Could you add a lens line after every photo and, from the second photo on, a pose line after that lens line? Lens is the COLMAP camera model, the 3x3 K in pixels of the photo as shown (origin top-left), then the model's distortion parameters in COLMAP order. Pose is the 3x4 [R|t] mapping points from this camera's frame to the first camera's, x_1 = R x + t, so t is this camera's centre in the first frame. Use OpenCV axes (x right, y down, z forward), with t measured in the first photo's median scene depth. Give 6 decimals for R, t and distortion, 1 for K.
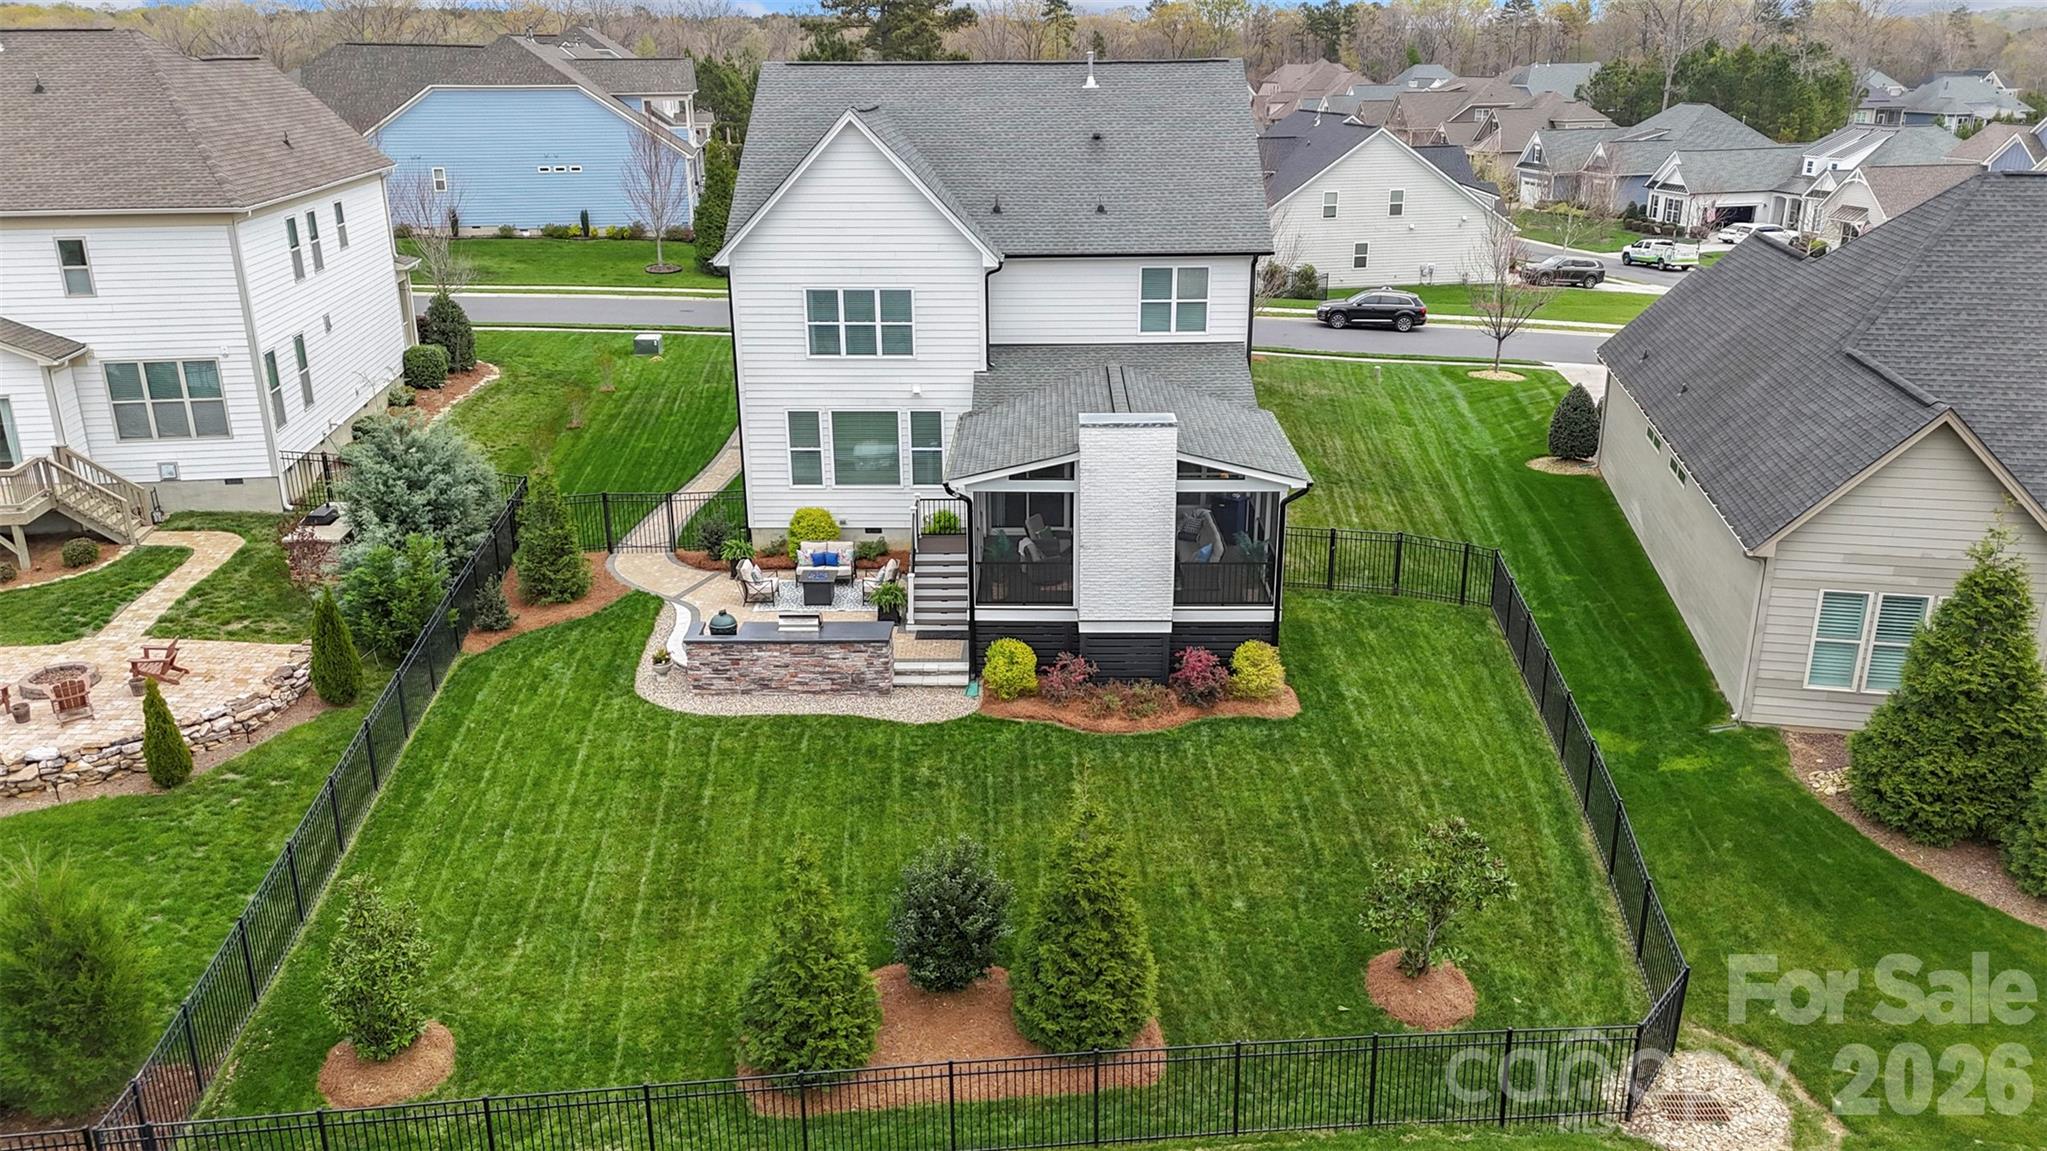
lens RADIAL K [[1498.3, 0, 1023.5], [0, 1498.3, 575.5], [0, 0, 1]] dist [0.071518, -0.067636]
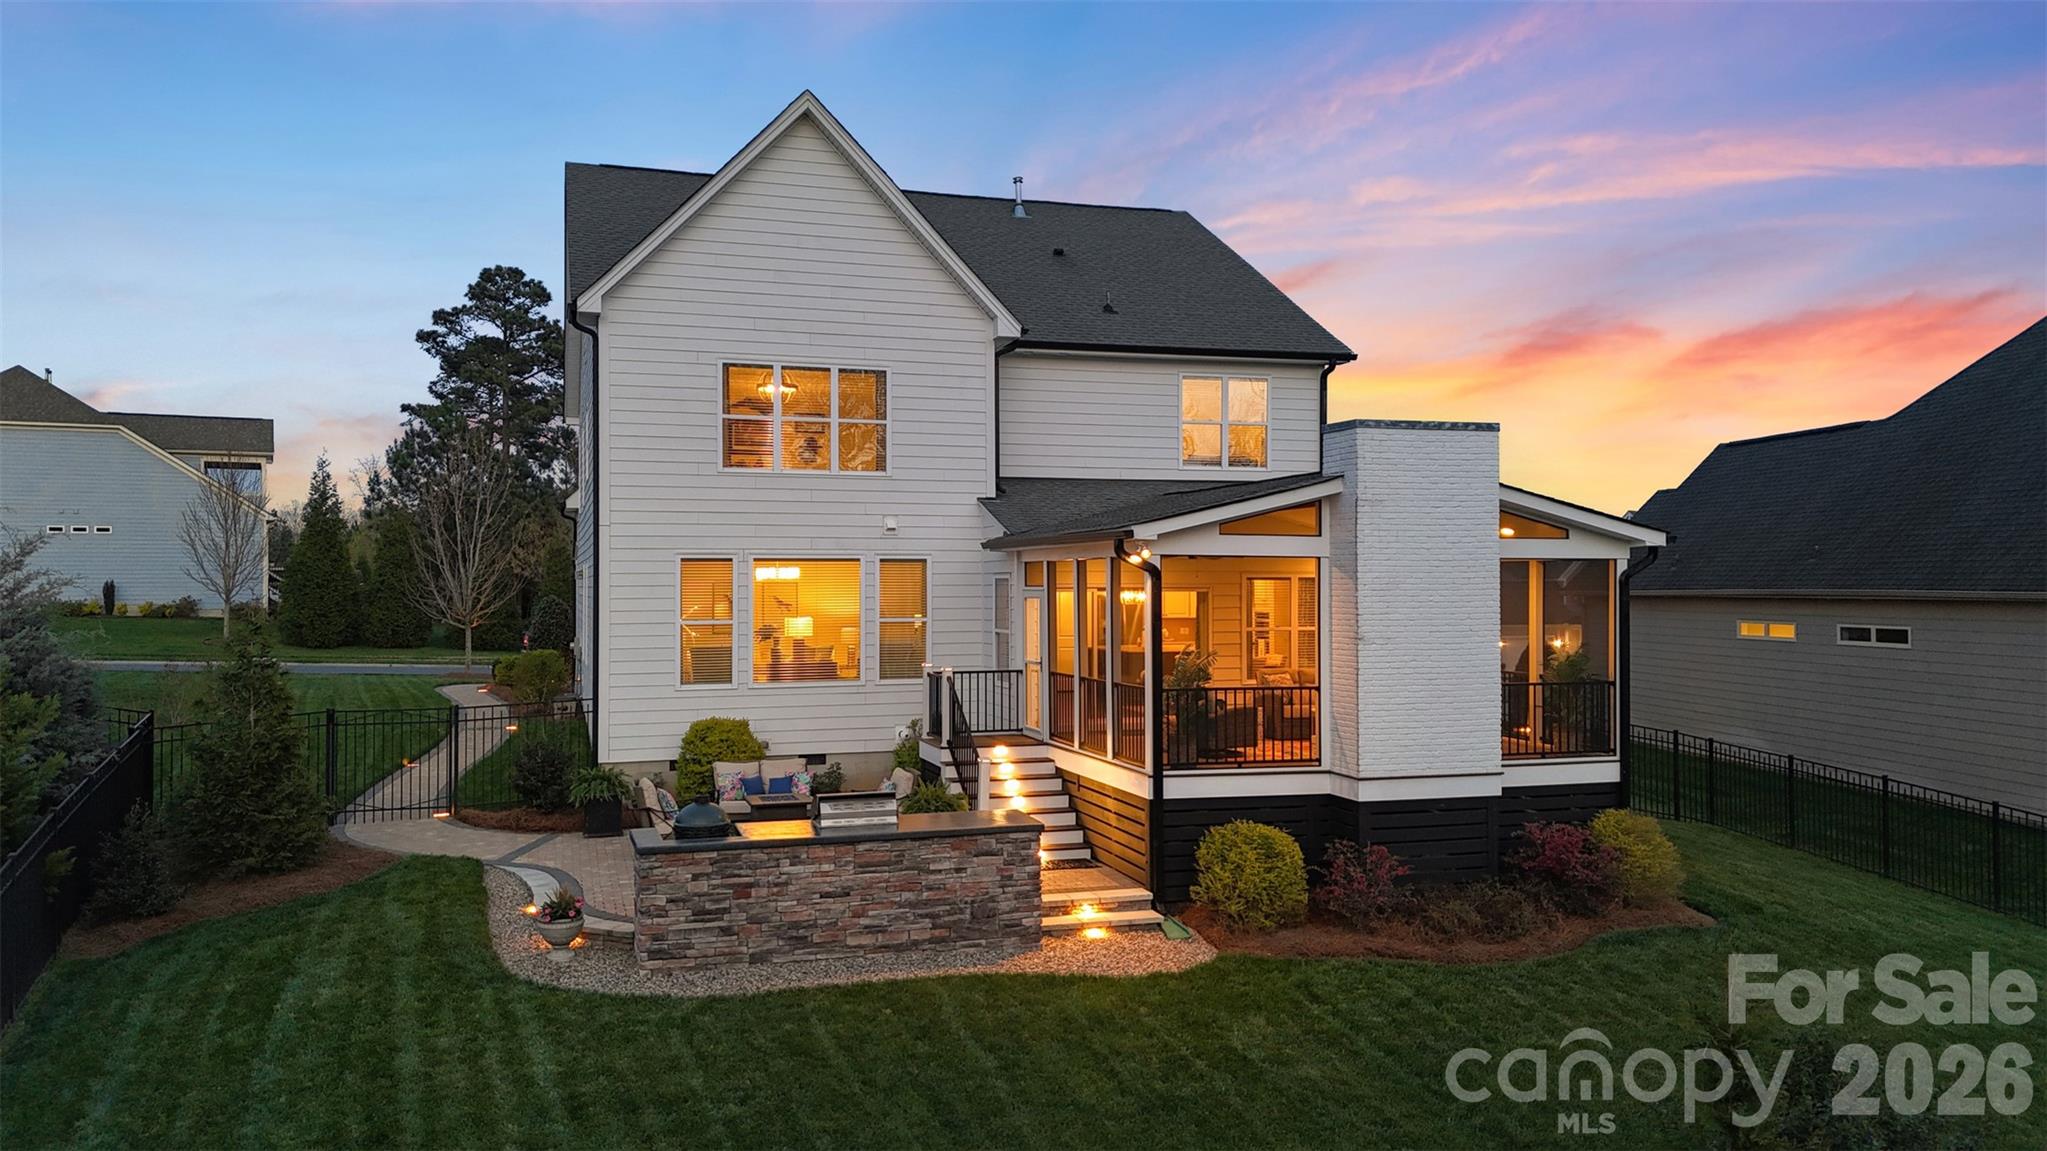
lens RADIAL K [[1498.3, 0, 1023.5], [0, 1498.3, 575.5], [0, 0, 1]] dist [0.071518, -0.067636]
pose [[0.950715, 0.005300, 0.310020, -0.225312], [0.099041, 0.942284, -0.319832, 0.110710], [-0.293822, 0.334774, 0.895319, 0.441971]]
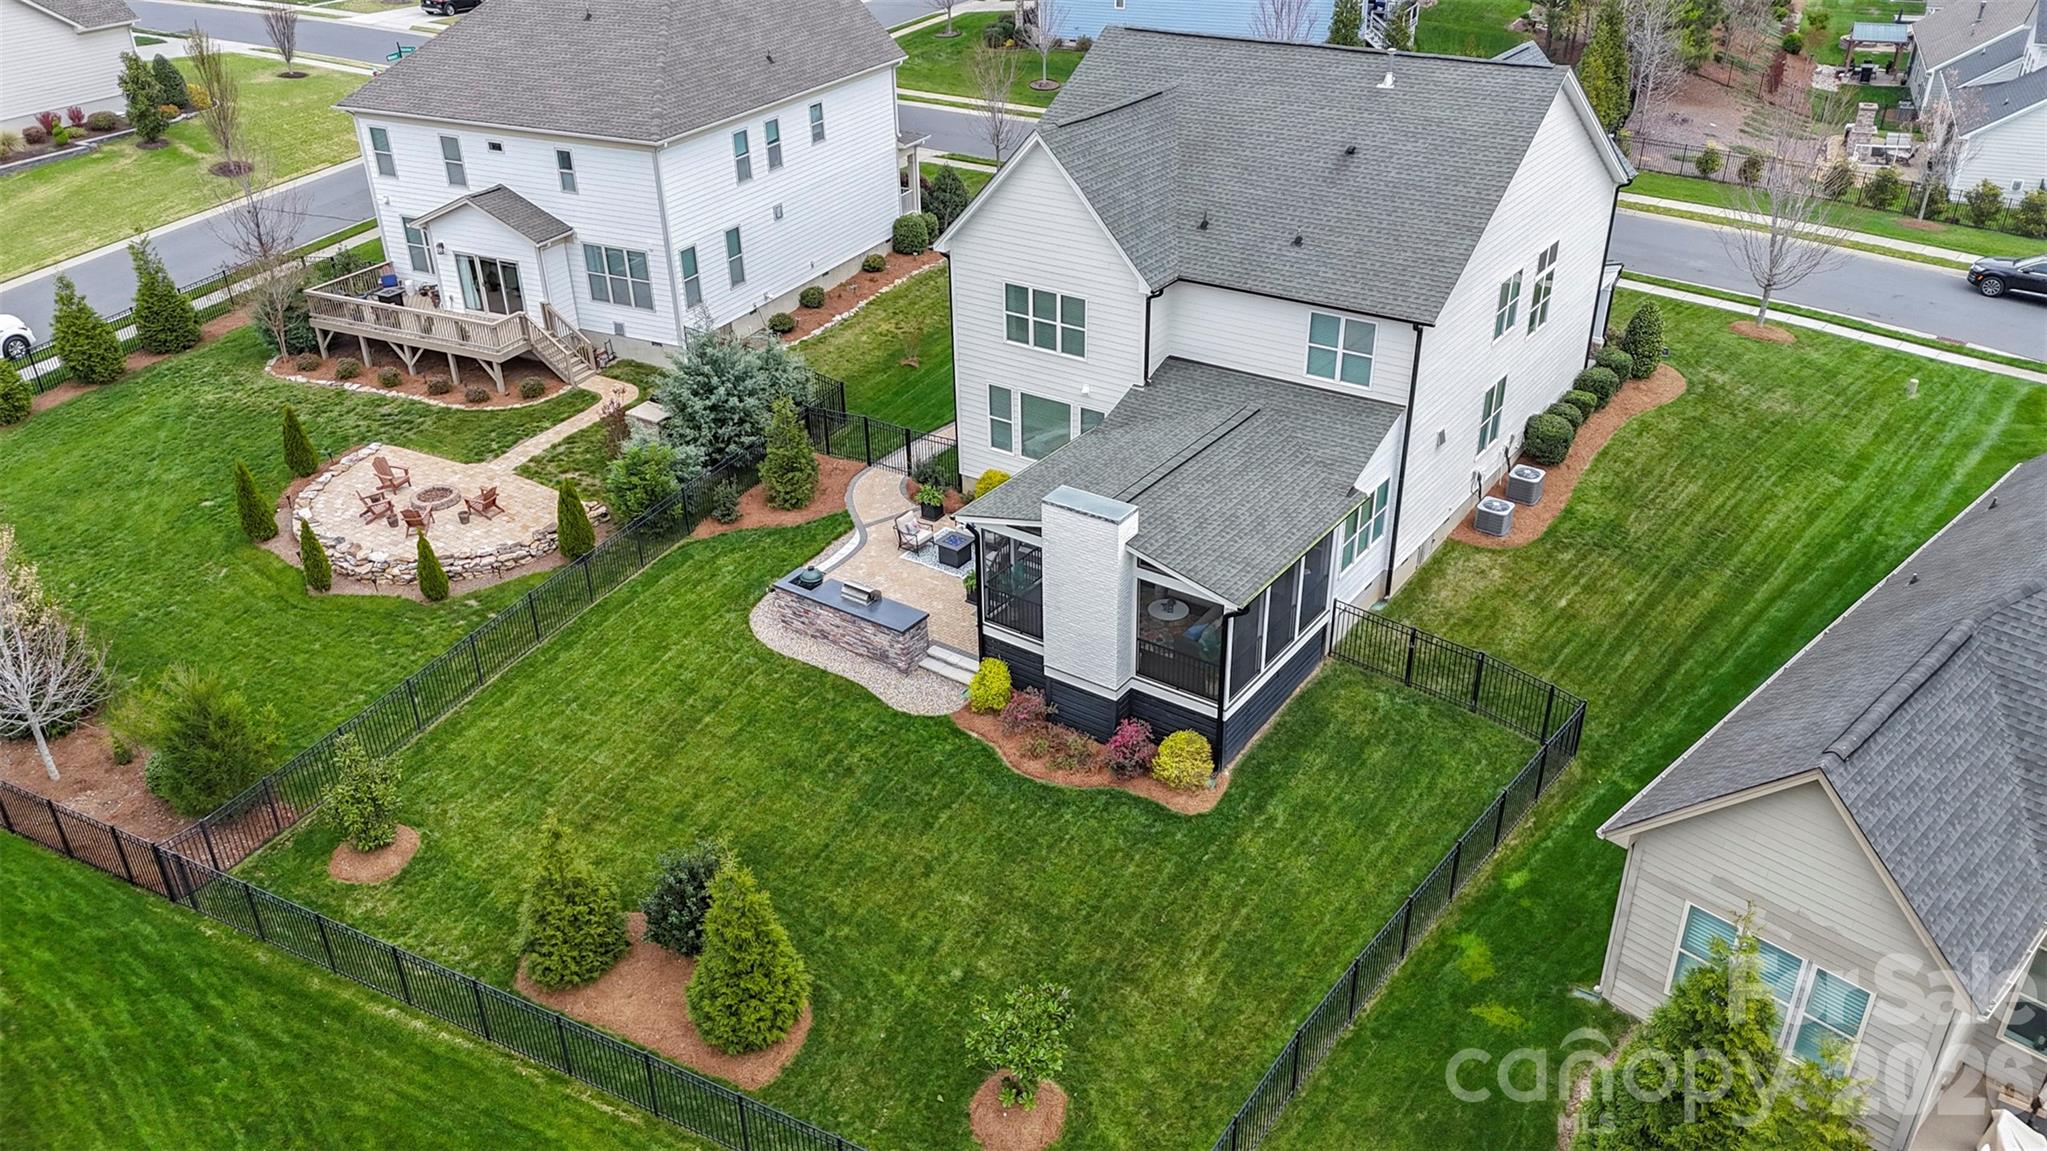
lens RADIAL K [[1498.3, 0, 1023.5], [0, 1498.3, 575.5], [0, 0, 1]] dist [0.071518, -0.067636]
pose [[0.824900, 0.269557, -0.496869, 0.481161], [-0.176348, 0.957829, 0.226860, -0.242816], [0.537067, -0.099515, 0.837649, 0.071674]]
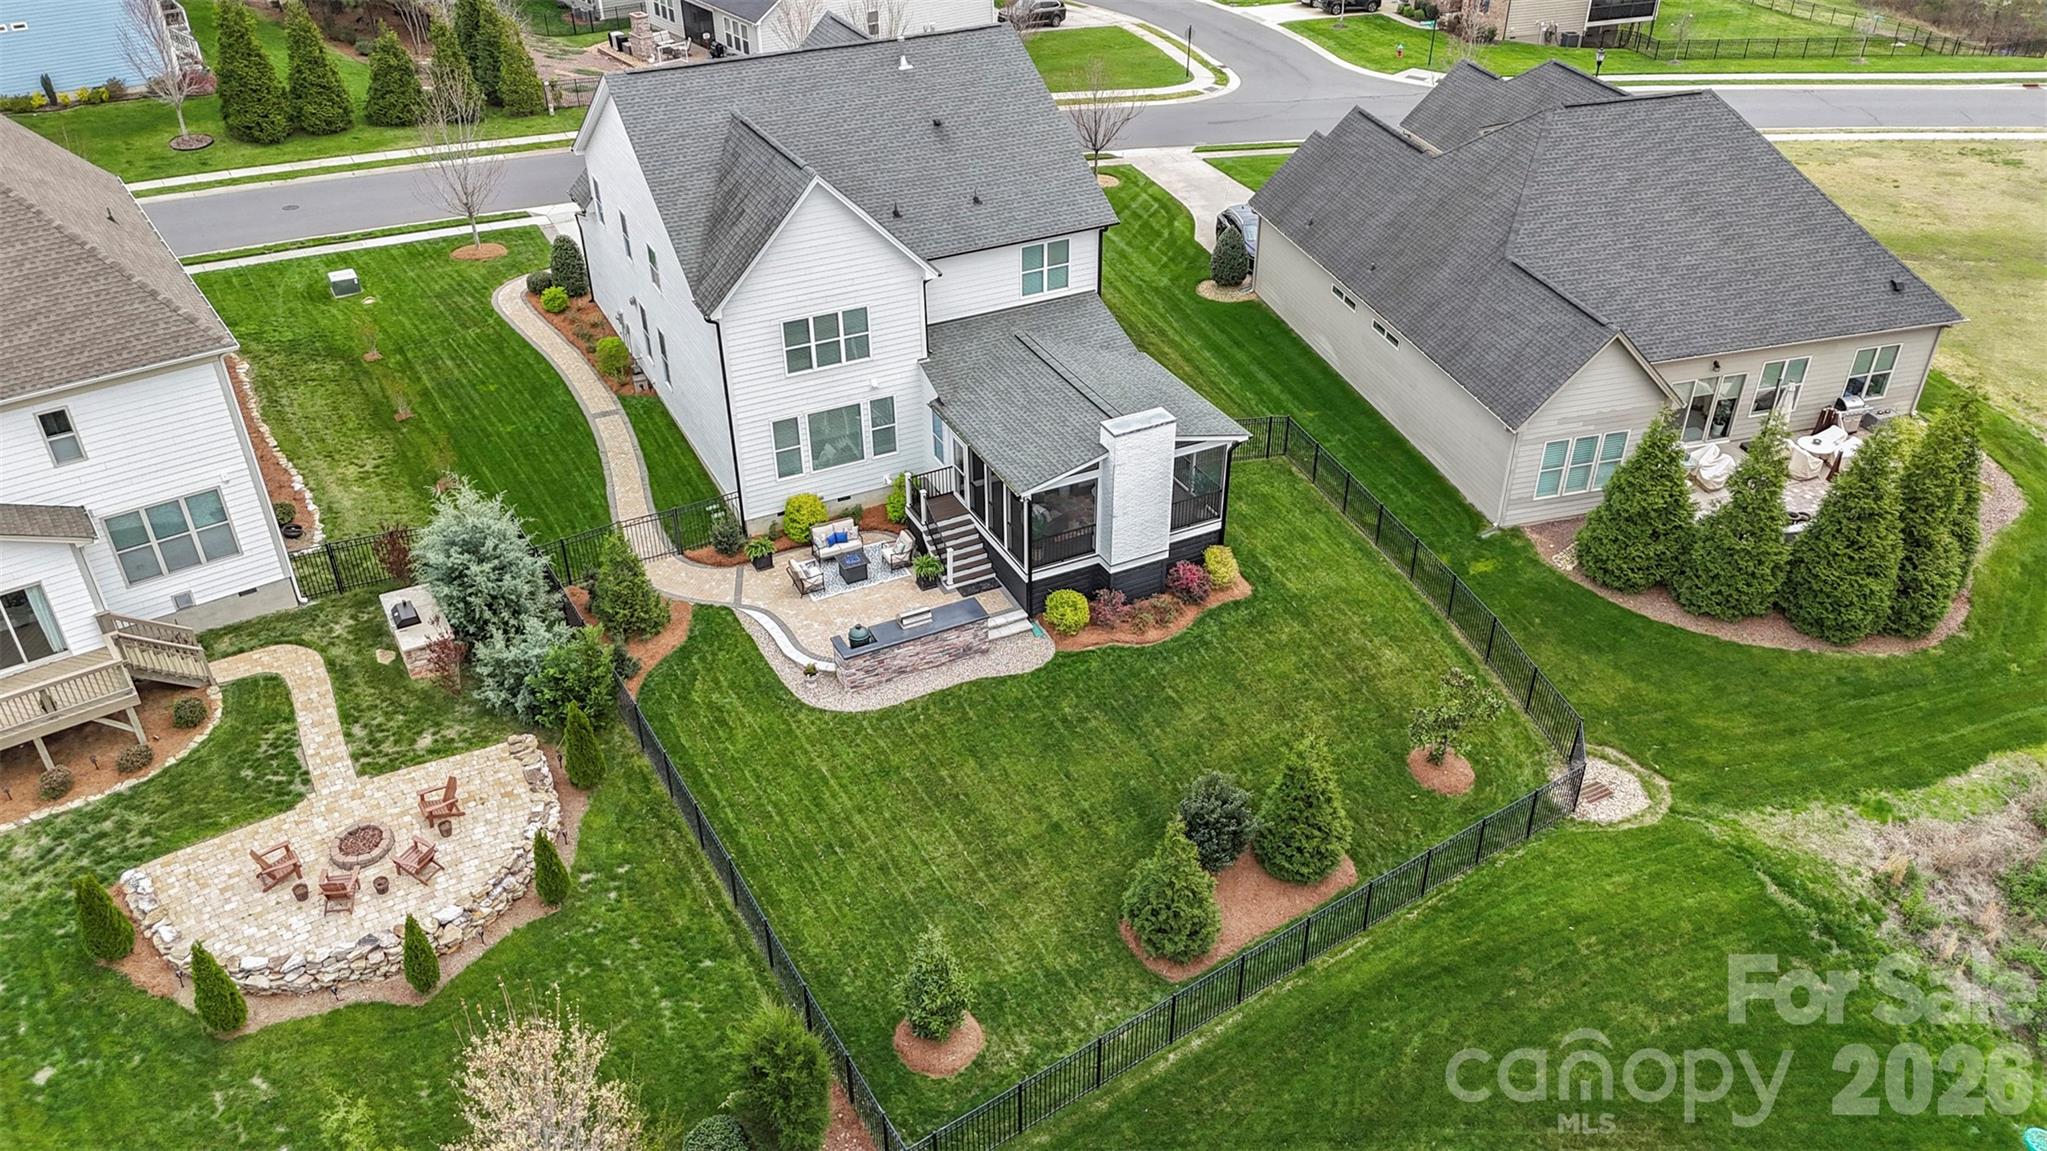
lens RADIAL K [[1498.3, 0, 1023.5], [0, 1498.3, 575.5], [0, 0, 1]] dist [0.071518, -0.067636]
pose [[0.888630, -0.251041, 0.383816, -0.488955], [0.150682, 0.950239, 0.272655, -0.301873], [-0.433165, -0.184455, 0.882239, -0.149157]]
